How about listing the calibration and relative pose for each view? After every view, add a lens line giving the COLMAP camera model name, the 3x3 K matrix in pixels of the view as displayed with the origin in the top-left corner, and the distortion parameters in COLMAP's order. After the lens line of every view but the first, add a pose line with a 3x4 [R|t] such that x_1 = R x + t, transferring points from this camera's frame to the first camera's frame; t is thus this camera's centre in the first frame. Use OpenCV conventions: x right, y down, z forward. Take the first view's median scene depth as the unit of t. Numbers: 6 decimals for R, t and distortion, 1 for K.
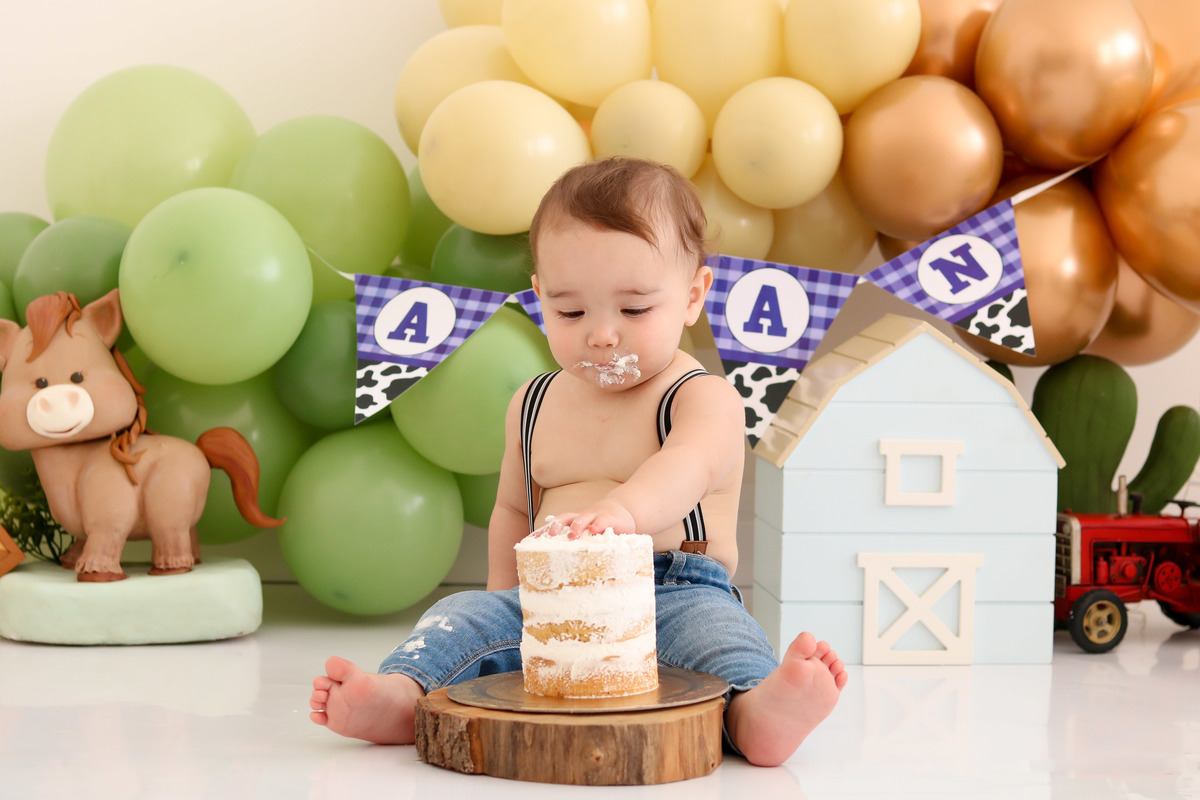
lens RADIAL K [[2651.4, 0, 646.7], [0, 2651.4, 398.1], [0, 0, 1]] dist [-0.012111, 0.000000]
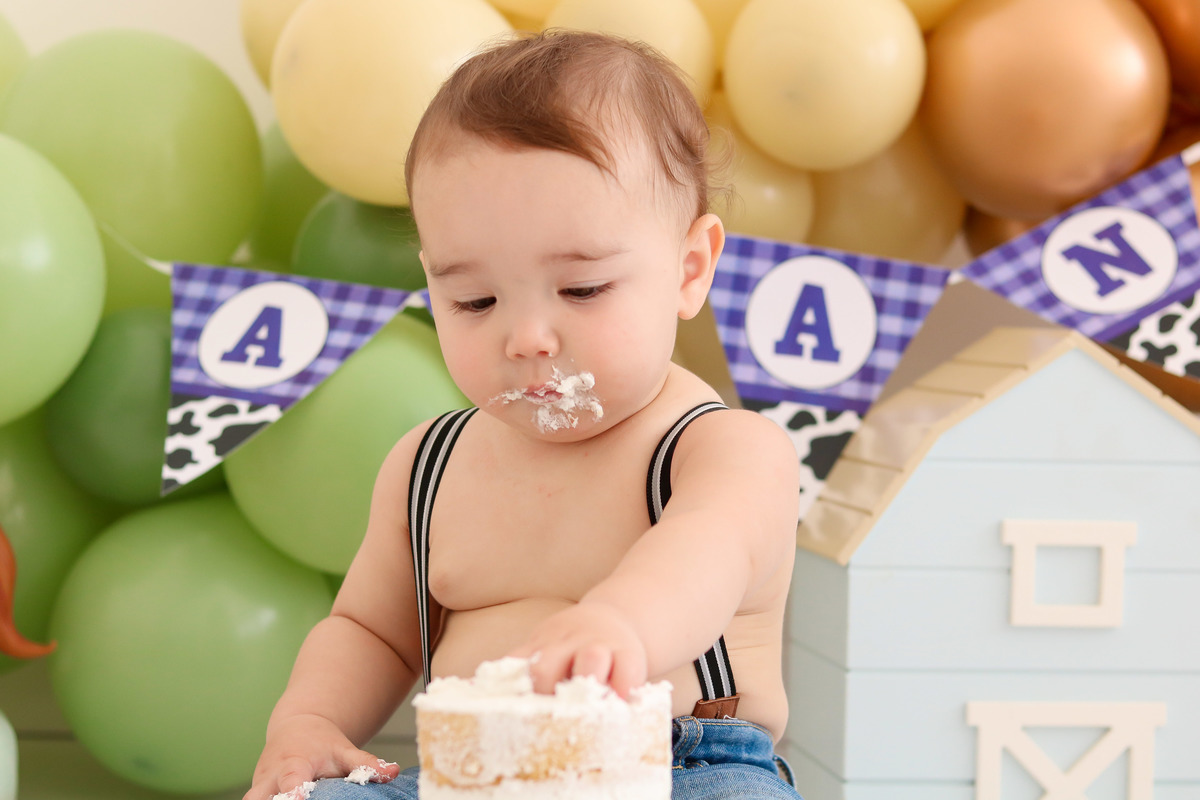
lens RADIAL K [[2734.2, 0, 599.2], [0, 2734.2, 410.4], [0, 0, 1]] dist [0.021106, 0.000000]
pose [[0.999887, 0.005281, 0.014090, -0.015423], [-0.004789, 0.999386, -0.034714, 0.011825], [-0.014265, 0.034643, 0.999298, 0.339262]]
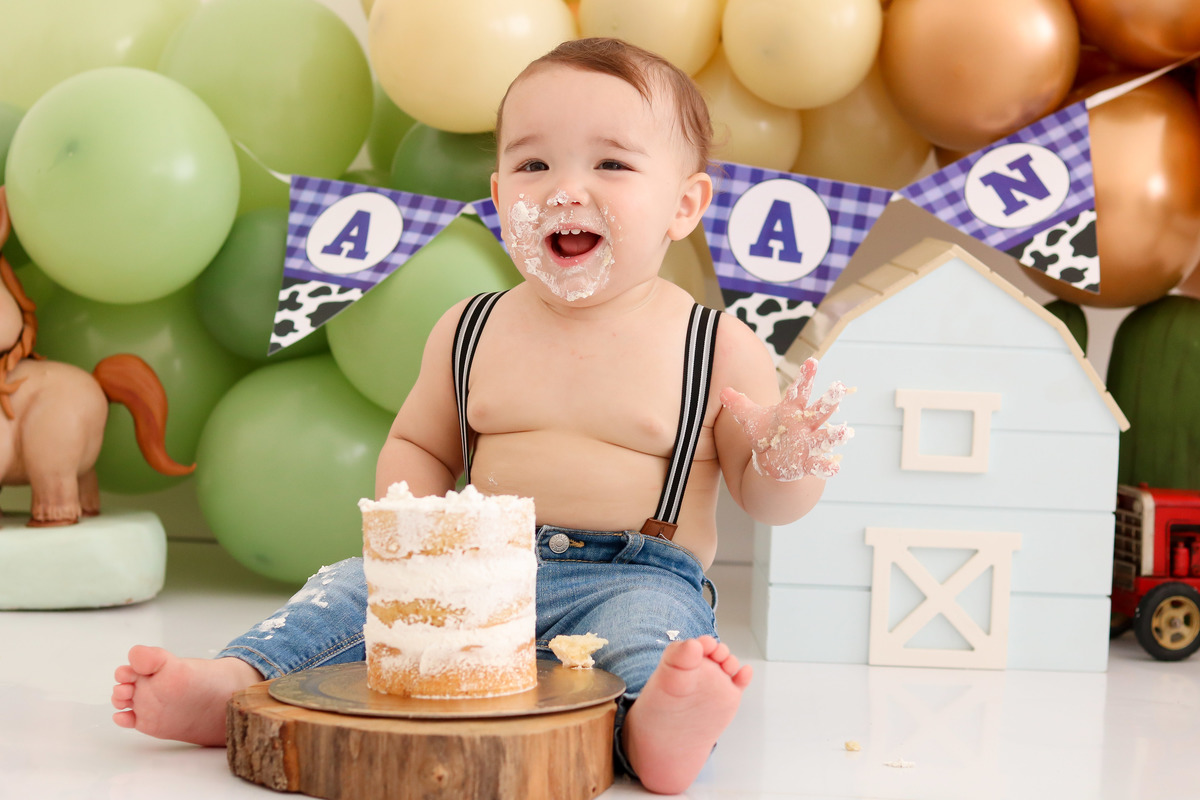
lens RADIAL K [[2734.2, 0, 648.7], [0, 2734.2, 398.8], [0, 0, 1]] dist [0.021106, 0.000000]
pose [[0.995800, 0.028398, -0.087040, 0.081199], [-0.027332, 0.999536, 0.013413, 0.008956], [0.087380, -0.010978, 0.996115, 0.150160]]
